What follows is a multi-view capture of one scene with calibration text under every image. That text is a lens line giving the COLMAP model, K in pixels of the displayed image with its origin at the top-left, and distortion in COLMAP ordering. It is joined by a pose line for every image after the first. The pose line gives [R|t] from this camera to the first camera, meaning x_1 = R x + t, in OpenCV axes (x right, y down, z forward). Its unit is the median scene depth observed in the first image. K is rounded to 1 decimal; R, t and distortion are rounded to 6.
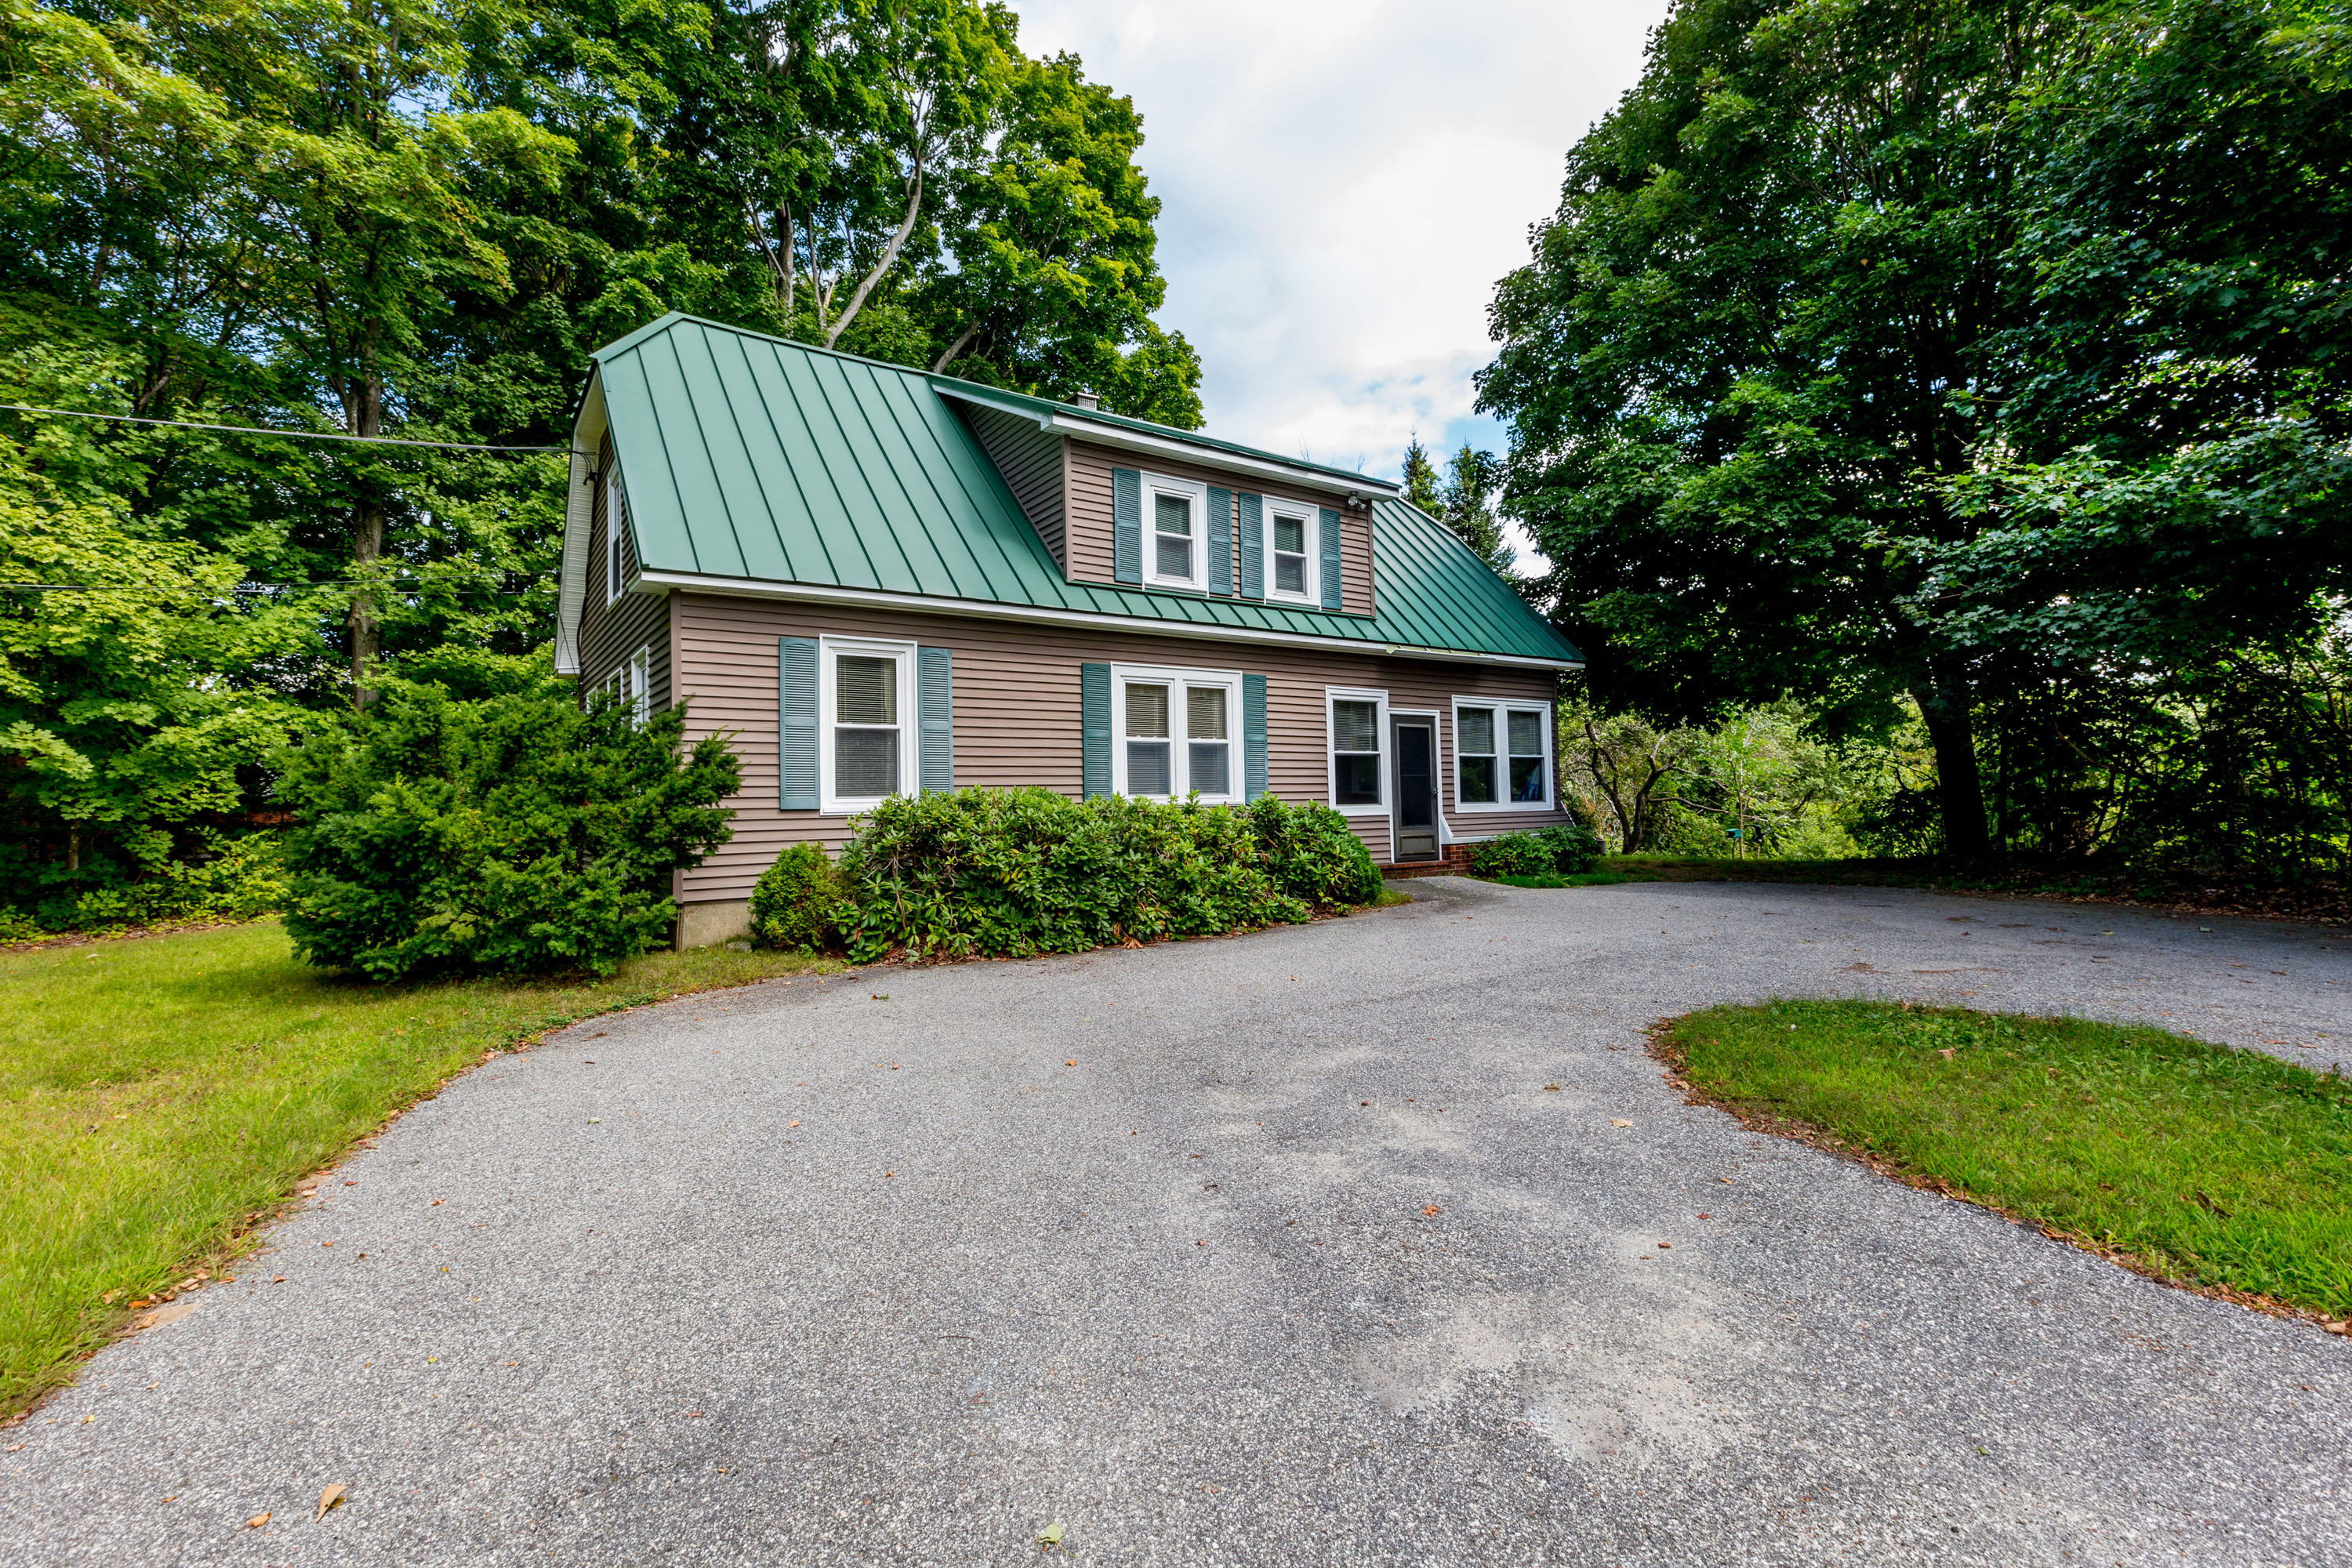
lens RADIAL K [[1072.9, 0, 1180.1], [0, 1072.9, 784.8], [0, 0, 1]] dist [-0.003403, -0.000234]
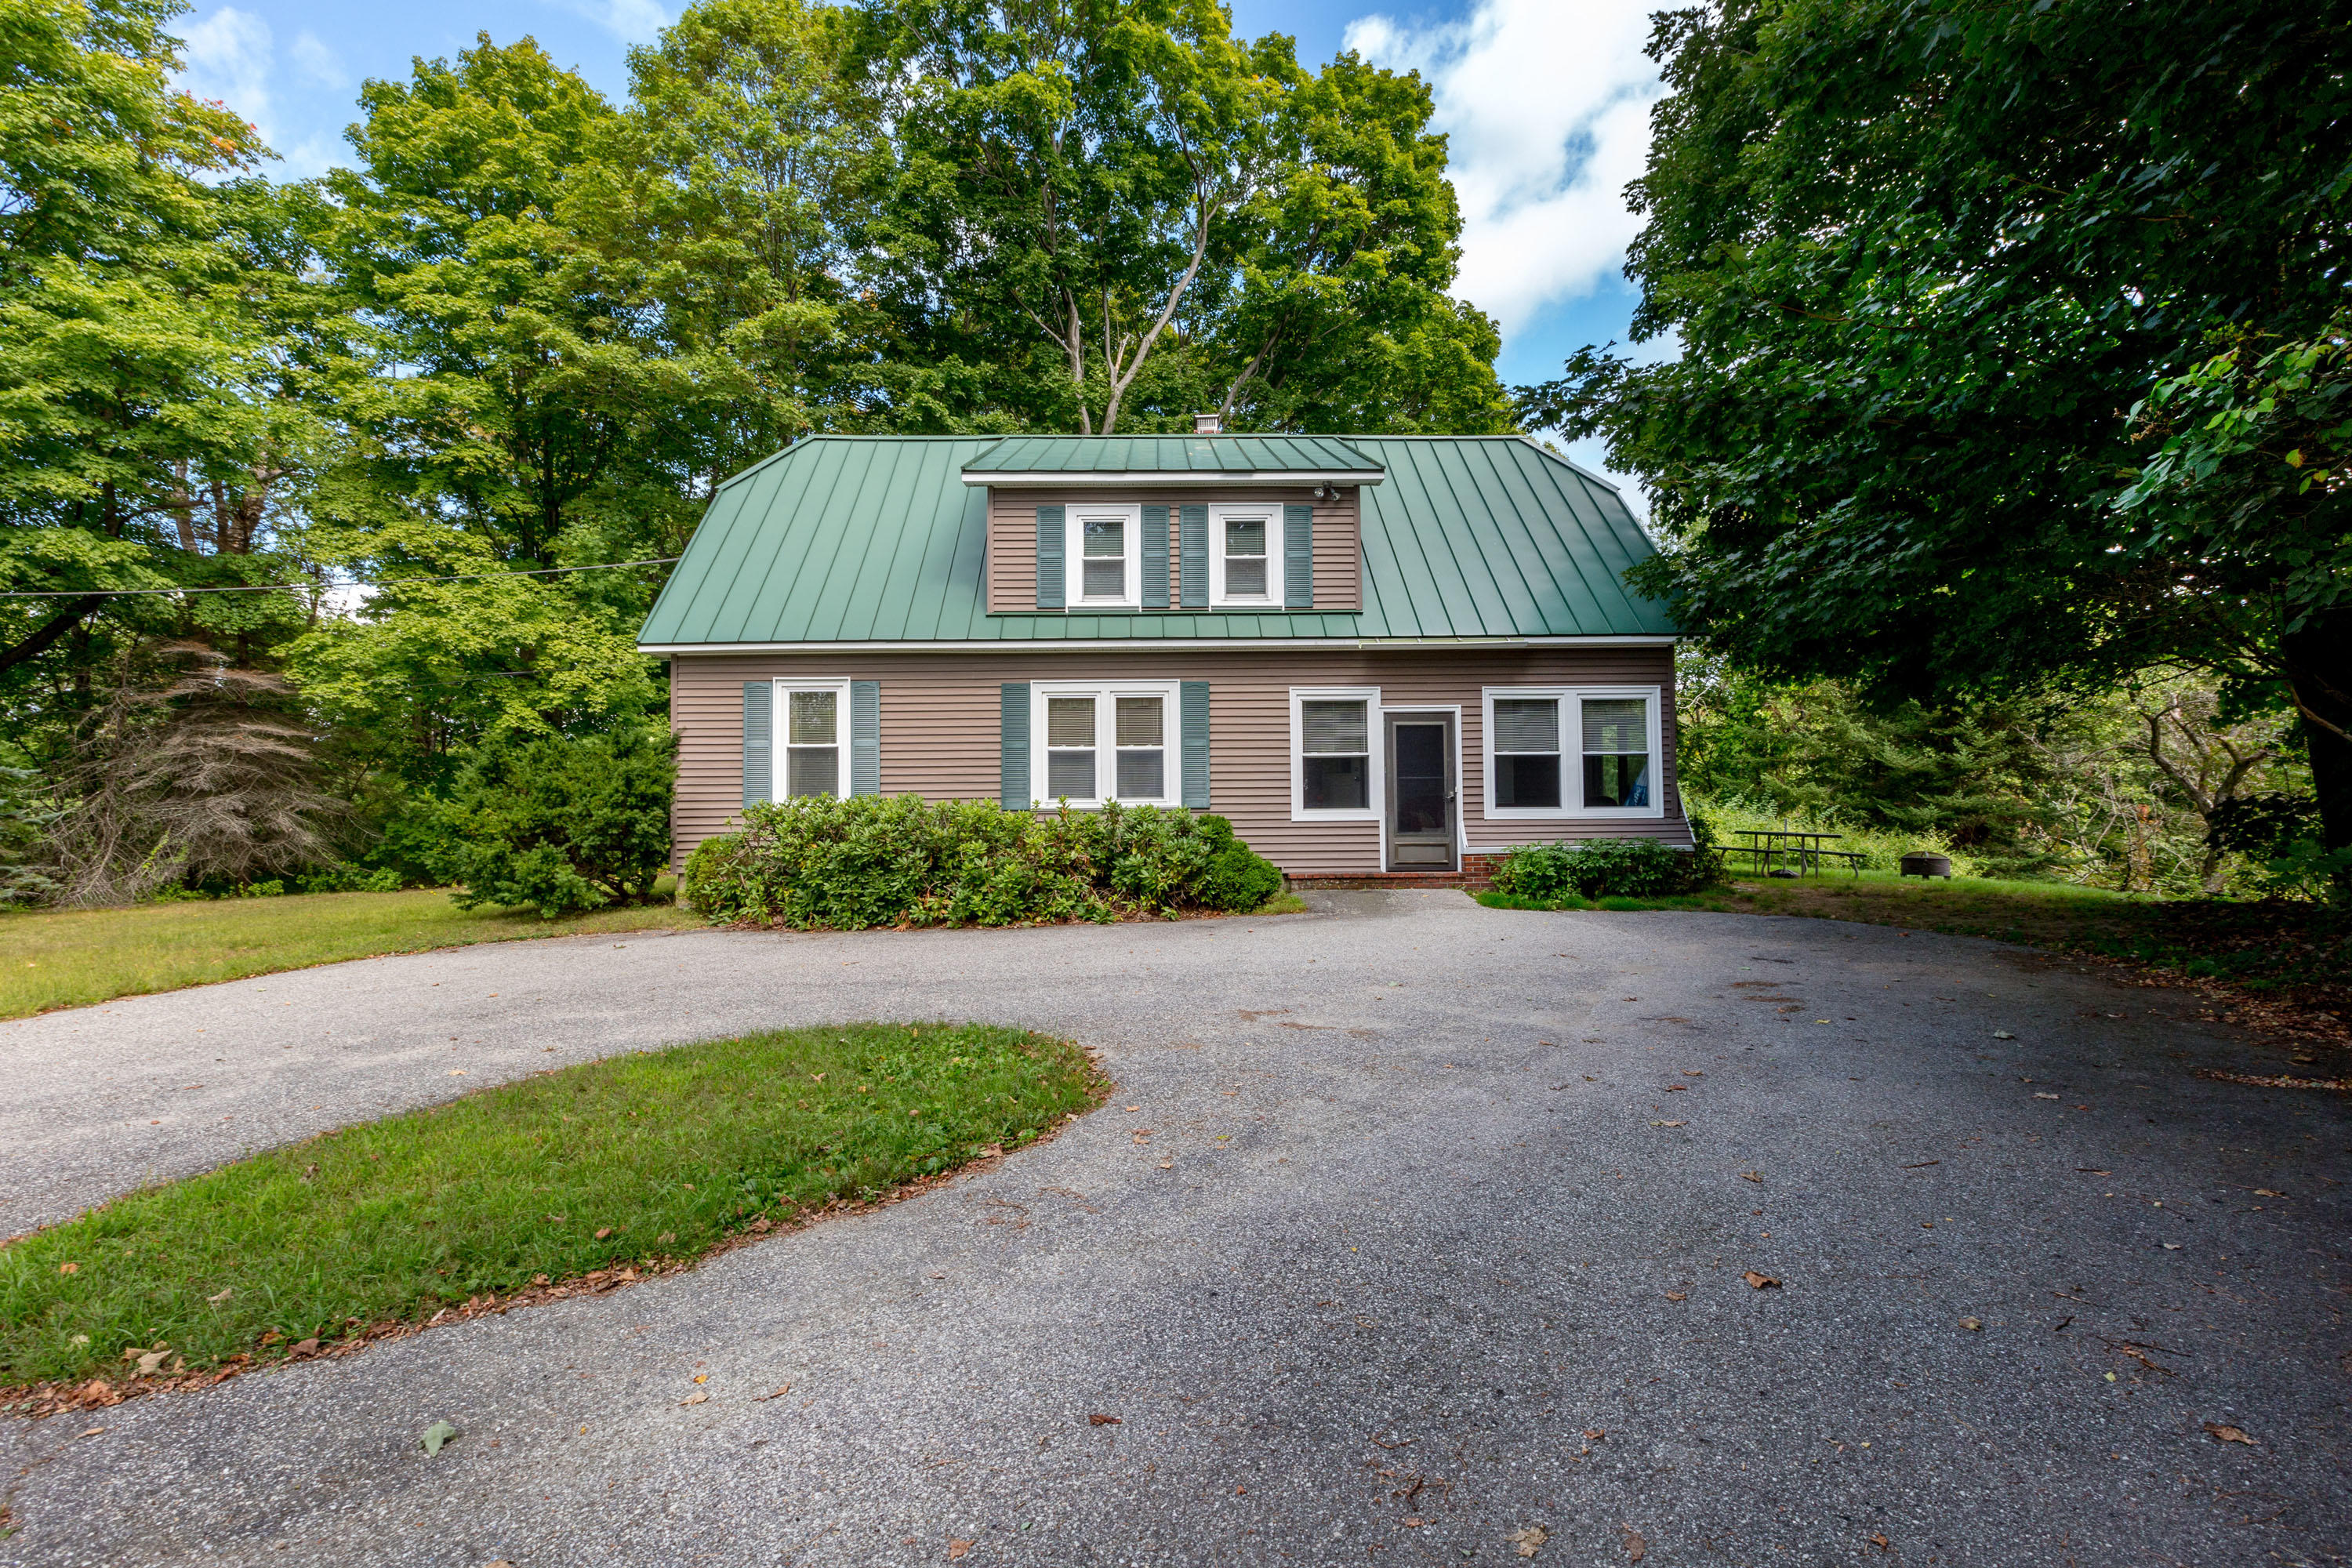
lens RADIAL K [[1072.9, 0, 1162.1], [0, 1072.9, 784.2], [0, 0, 1]] dist [-0.003403, -0.000234]
pose [[0.822511, 0.000233, -0.568749, 0.638752], [0.004773, 0.999962, 0.007312, -0.012532], [0.568729, -0.008729, 0.822479, 0.140507]]
